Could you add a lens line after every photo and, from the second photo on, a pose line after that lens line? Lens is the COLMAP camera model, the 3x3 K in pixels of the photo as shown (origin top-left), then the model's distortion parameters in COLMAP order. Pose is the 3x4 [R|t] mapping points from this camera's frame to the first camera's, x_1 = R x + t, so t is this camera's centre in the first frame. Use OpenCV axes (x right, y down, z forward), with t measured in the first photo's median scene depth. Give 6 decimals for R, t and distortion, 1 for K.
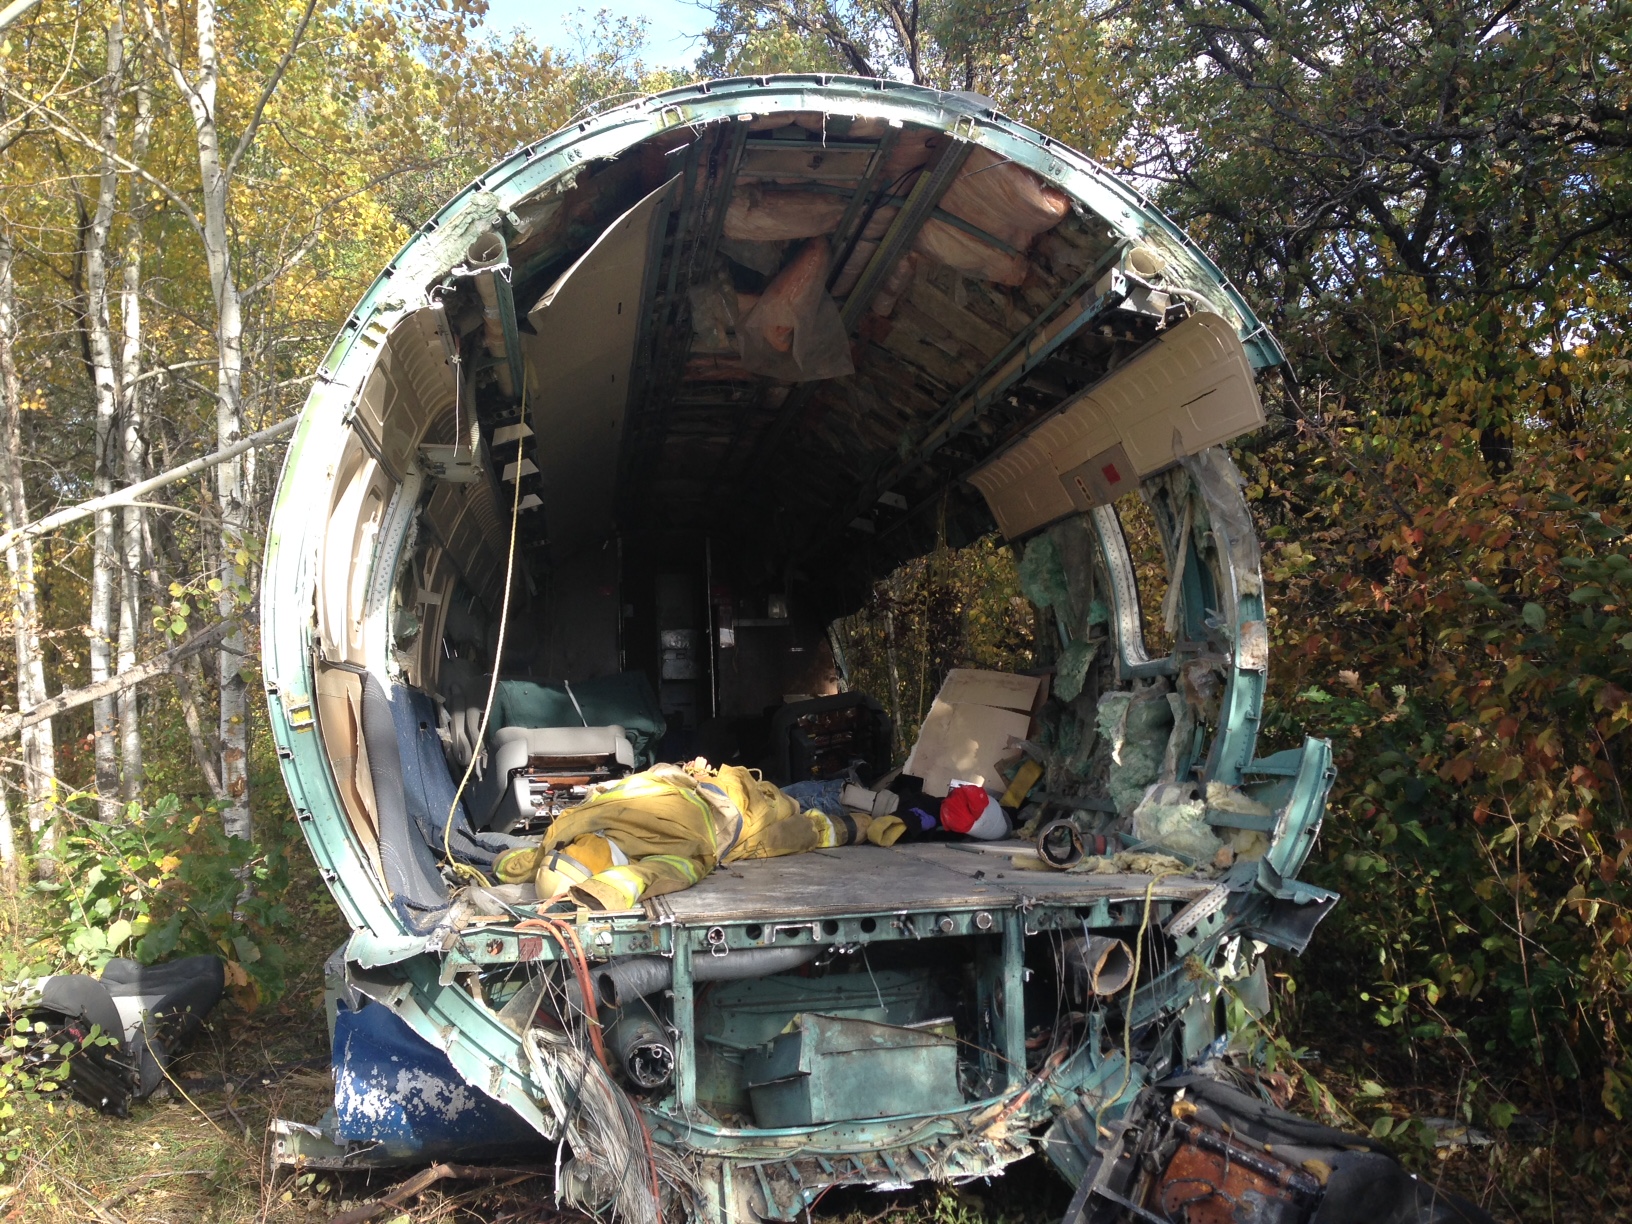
lens RADIAL K [[1487.0, 0, 816.0], [0, 1487.0, 612.0], [0, 0, 1]] dist [0.136454, -0.196650]
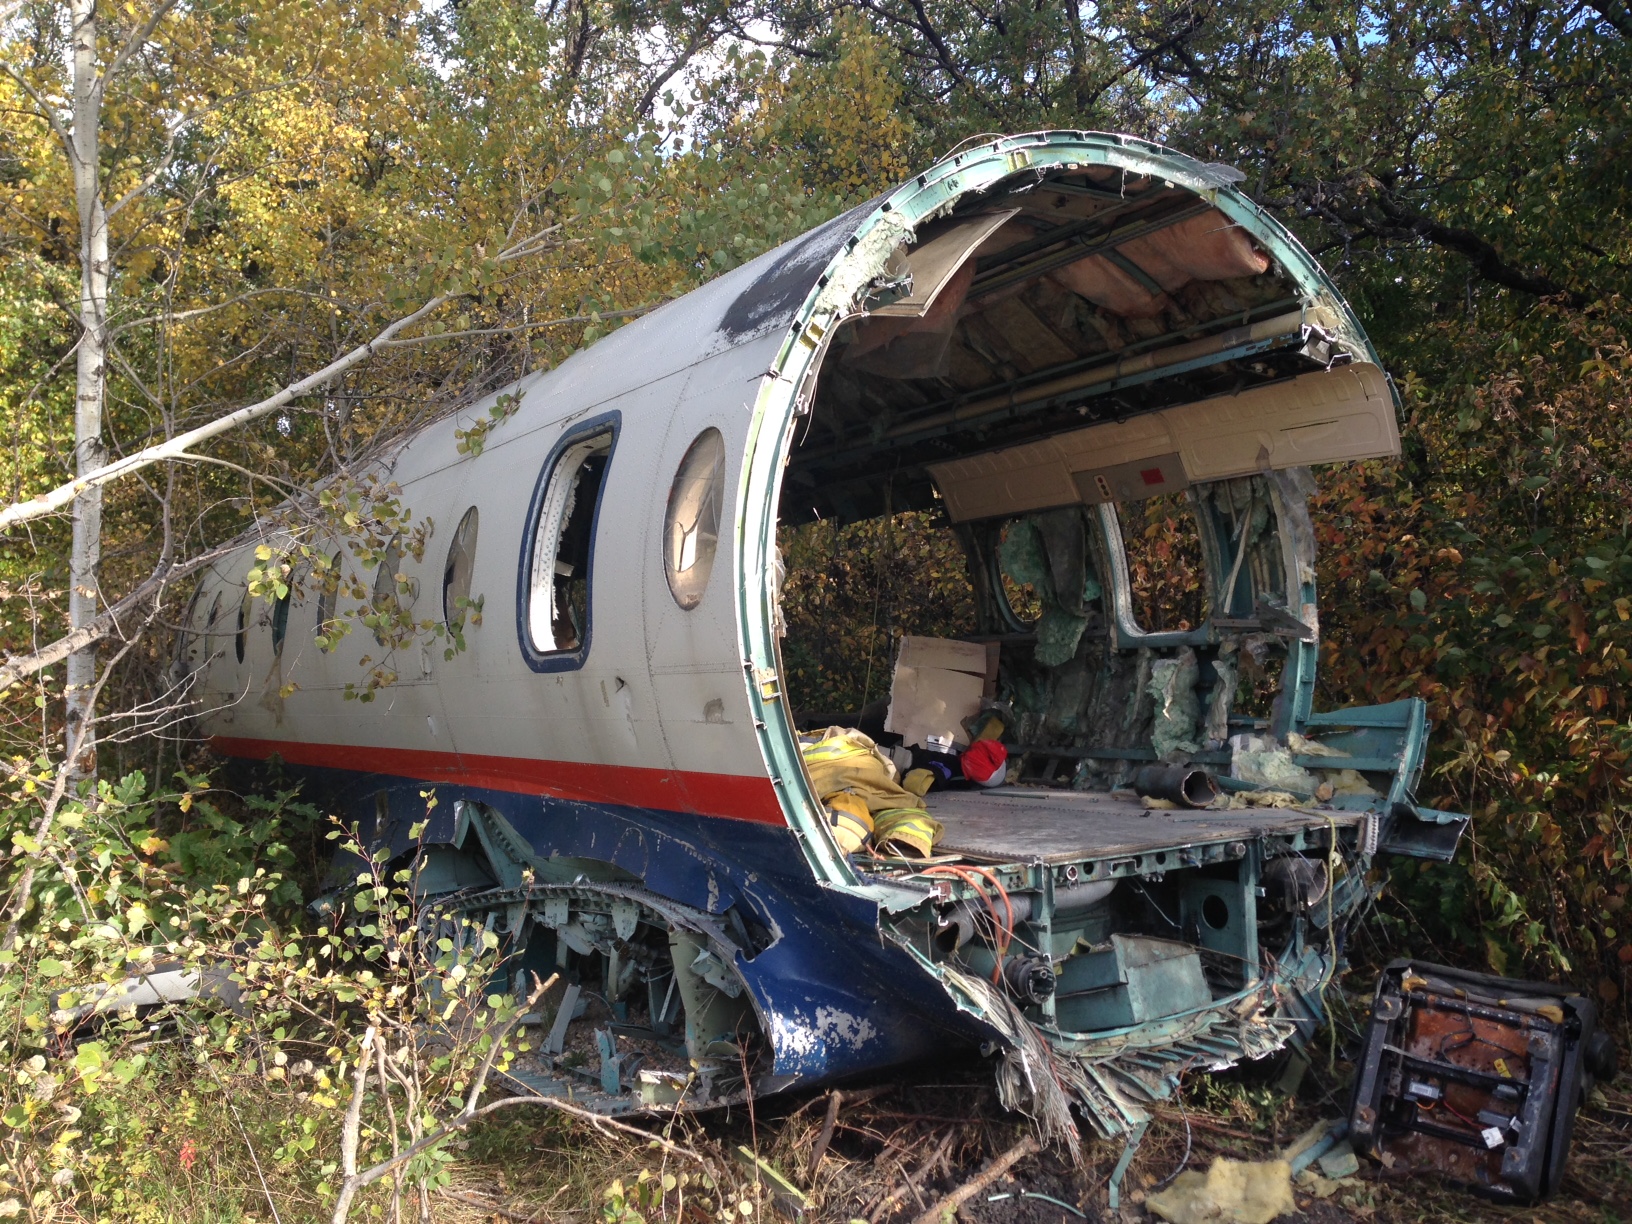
lens RADIAL K [[1487.0, 0, 816.0], [0, 1487.0, 612.0], [0, 0, 1]] dist [0.136454, -0.196650]
pose [[0.921903, 0.008468, 0.387328, -0.685441], [-0.020632, 0.999415, 0.027258, -0.015397], [-0.386871, -0.033121, 0.921539, 0.002357]]
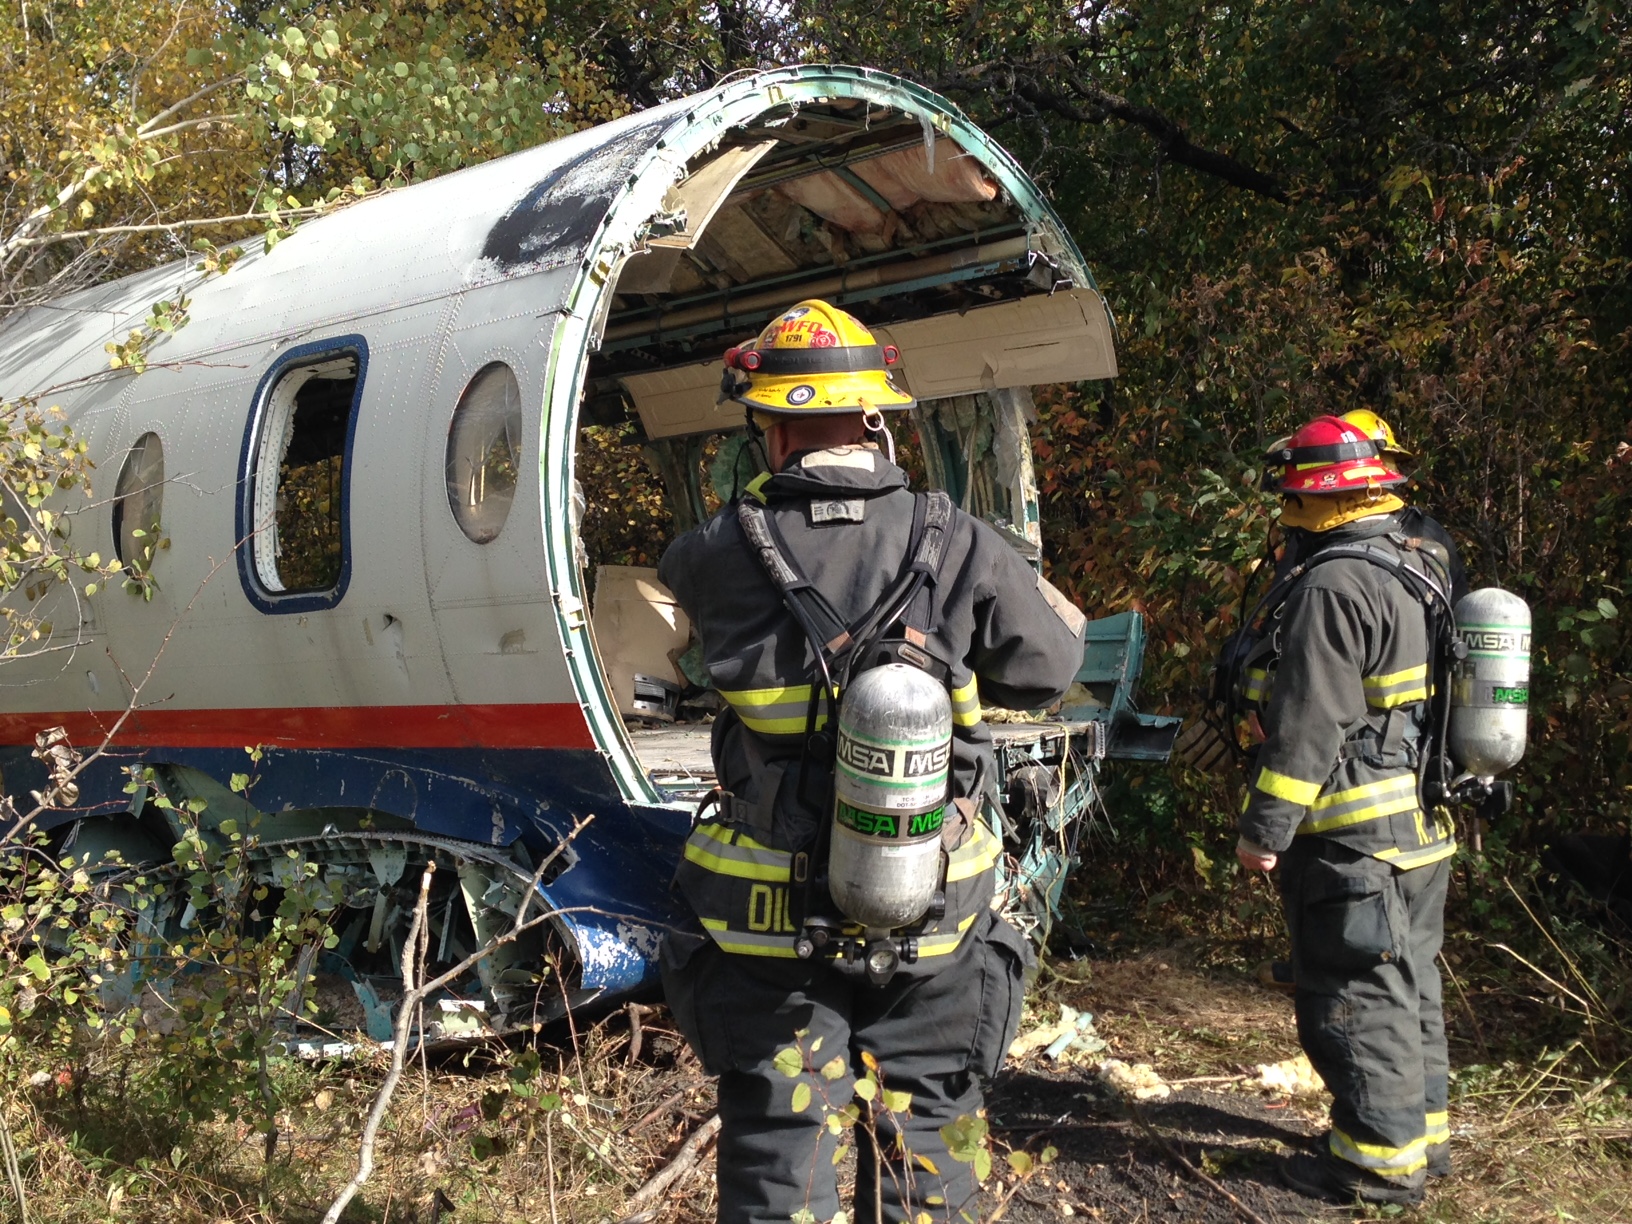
lens RADIAL K [[2025.0, 0, 816.0], [0, 2025.0, 612.0], [0, 0, 1]] dist [0.143500, 0.001223]
pose [[0.799130, -0.034313, 0.600178, -1.046058], [-0.002750, 0.998151, 0.060728, -0.026172], [-0.601152, -0.050180, 0.797558, -0.298421]]
